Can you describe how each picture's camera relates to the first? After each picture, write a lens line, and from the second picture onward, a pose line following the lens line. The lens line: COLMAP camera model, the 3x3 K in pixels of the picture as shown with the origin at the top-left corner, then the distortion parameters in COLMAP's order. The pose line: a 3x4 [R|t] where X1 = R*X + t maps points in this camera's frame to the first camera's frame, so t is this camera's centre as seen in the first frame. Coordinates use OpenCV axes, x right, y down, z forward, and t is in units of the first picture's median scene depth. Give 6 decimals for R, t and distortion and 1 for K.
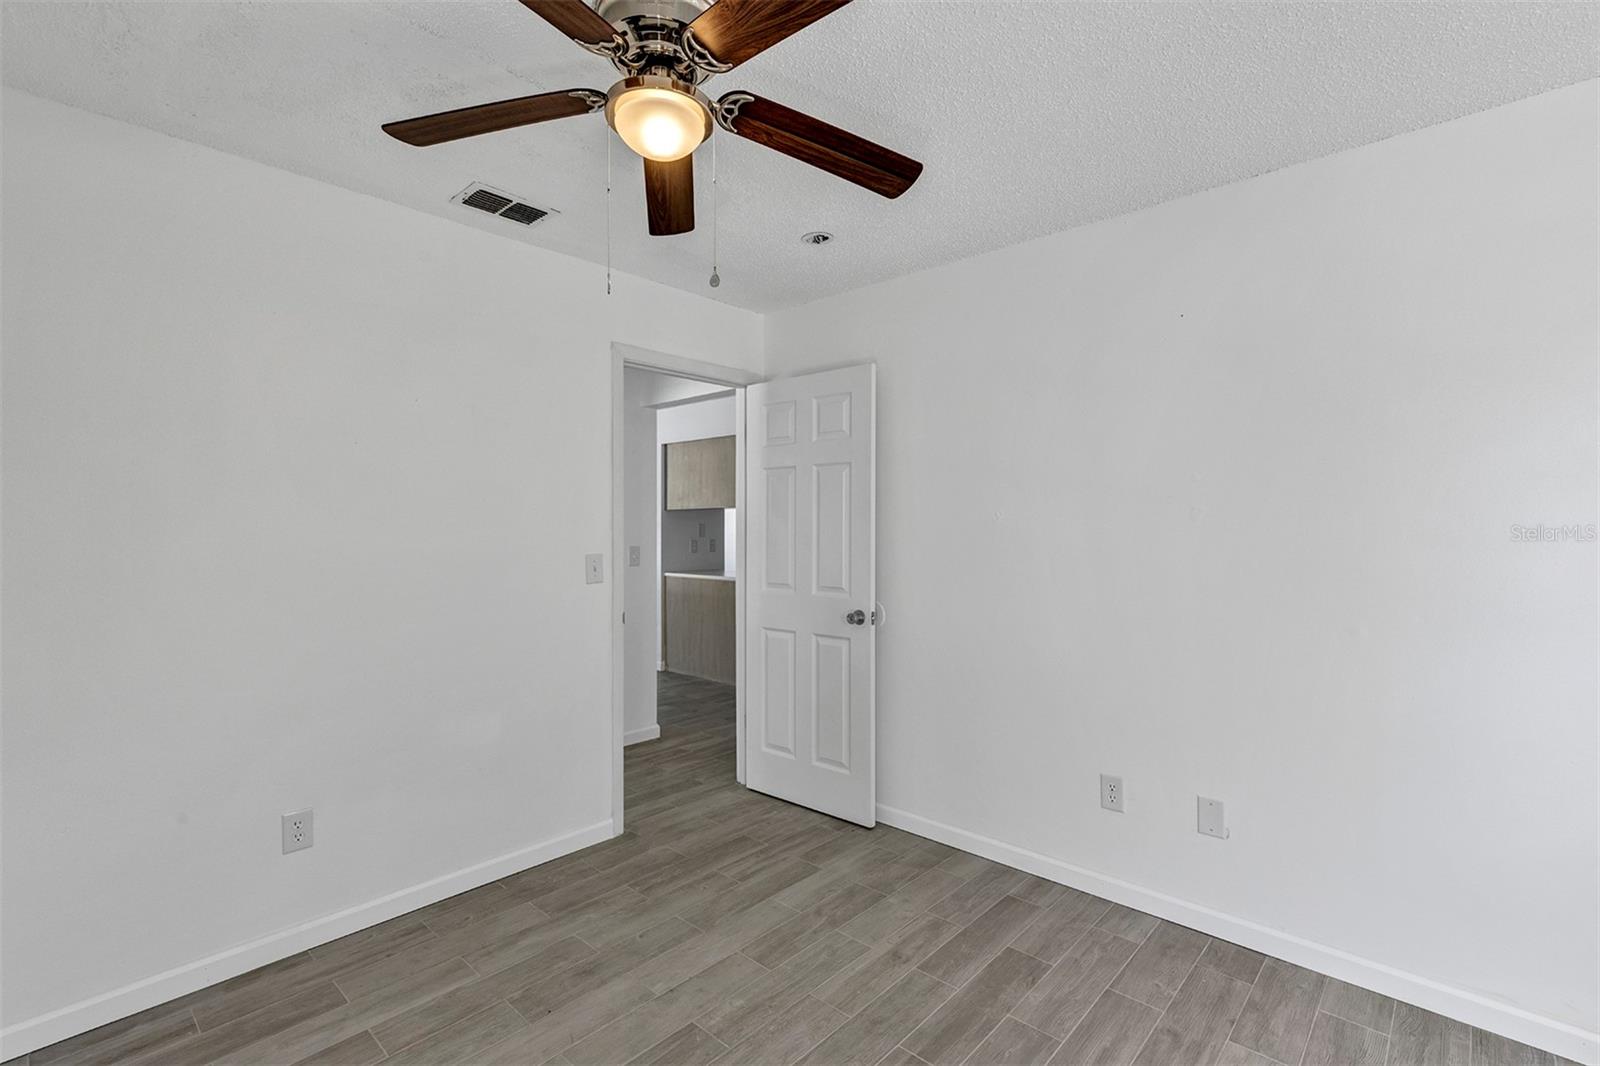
lens RADIAL K [[744.1, 0, 783.9], [0, 744.1, 523.6], [0, 0, 1]] dist [0.011266, -0.000220]
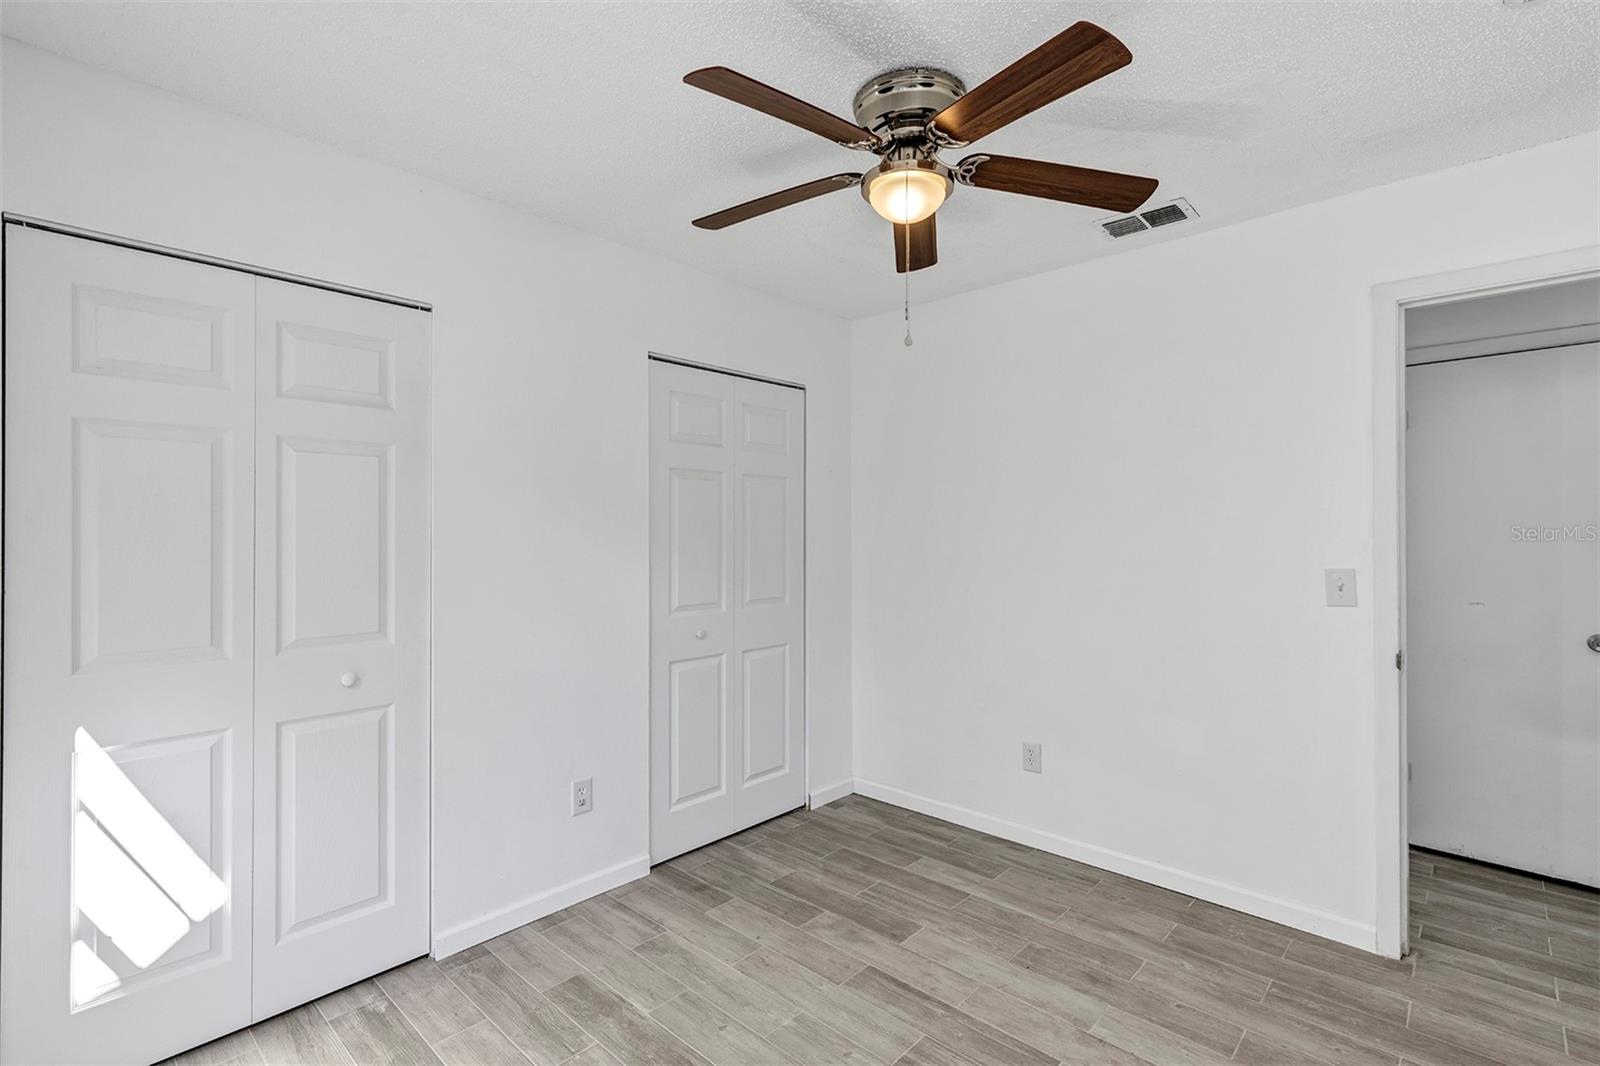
lens RADIAL K [[744.1, 0, 790.7], [0, 744.1, 528.4], [0, 0, 1]] dist [0.011266, -0.000220]
pose [[-0.023670, -0.008307, -0.999685, 0.712206], [0.009214, 0.999921, -0.008527, 0.000685], [0.999677, -0.009412, -0.023591, 0.588962]]
